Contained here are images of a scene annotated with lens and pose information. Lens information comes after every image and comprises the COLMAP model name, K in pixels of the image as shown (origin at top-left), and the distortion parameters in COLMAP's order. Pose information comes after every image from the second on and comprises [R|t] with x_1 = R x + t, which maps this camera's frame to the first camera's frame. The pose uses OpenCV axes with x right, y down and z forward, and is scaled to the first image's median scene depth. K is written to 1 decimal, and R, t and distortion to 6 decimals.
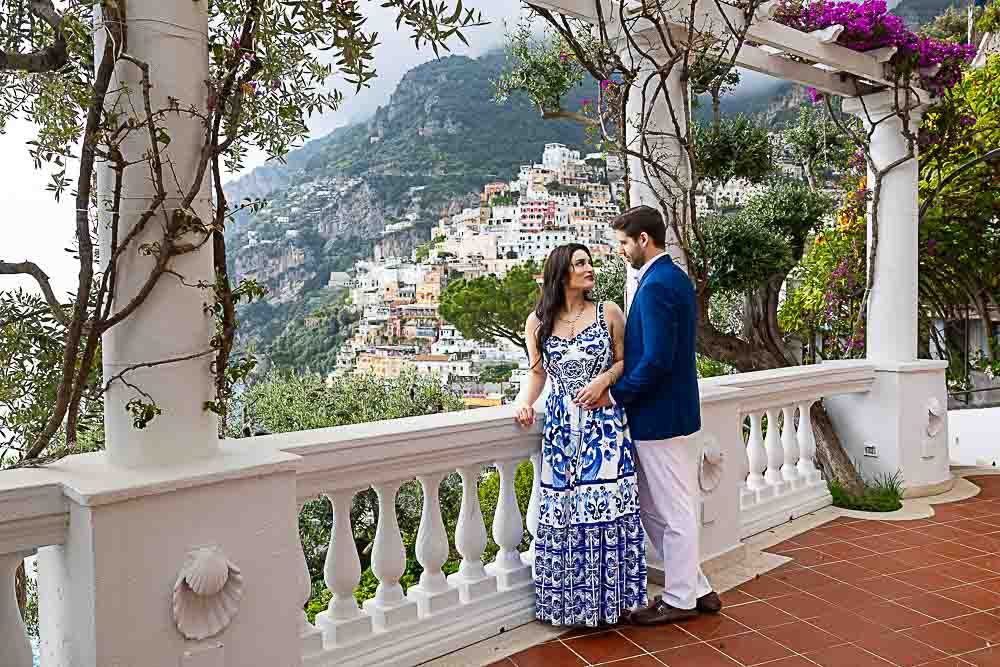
lens RADIAL K [[822.3, 0, 500.0], [0, 822.3, 333.5], [0, 0, 1]] dist [-0.007090, -0.002908]
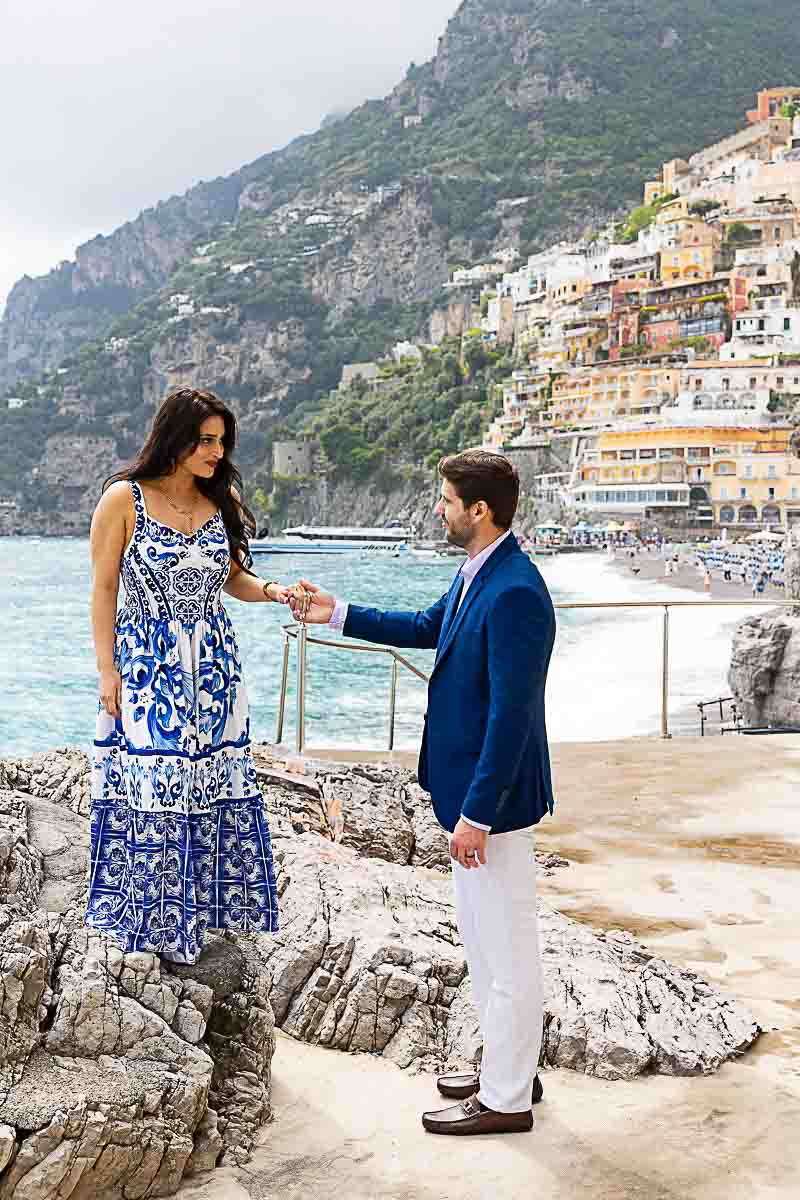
lens RADIAL K [[1643.6, 0, 400.0], [0, 1643.6, 600.0], [0, 0, 1]] dist [0.023737, 0.028589]
pose [[0.994937, 0.016966, -0.099056, -0.119501], [-0.016717, 0.999855, 0.003347, 0.114361], [0.099098, -0.001674, 0.995076, -0.003301]]
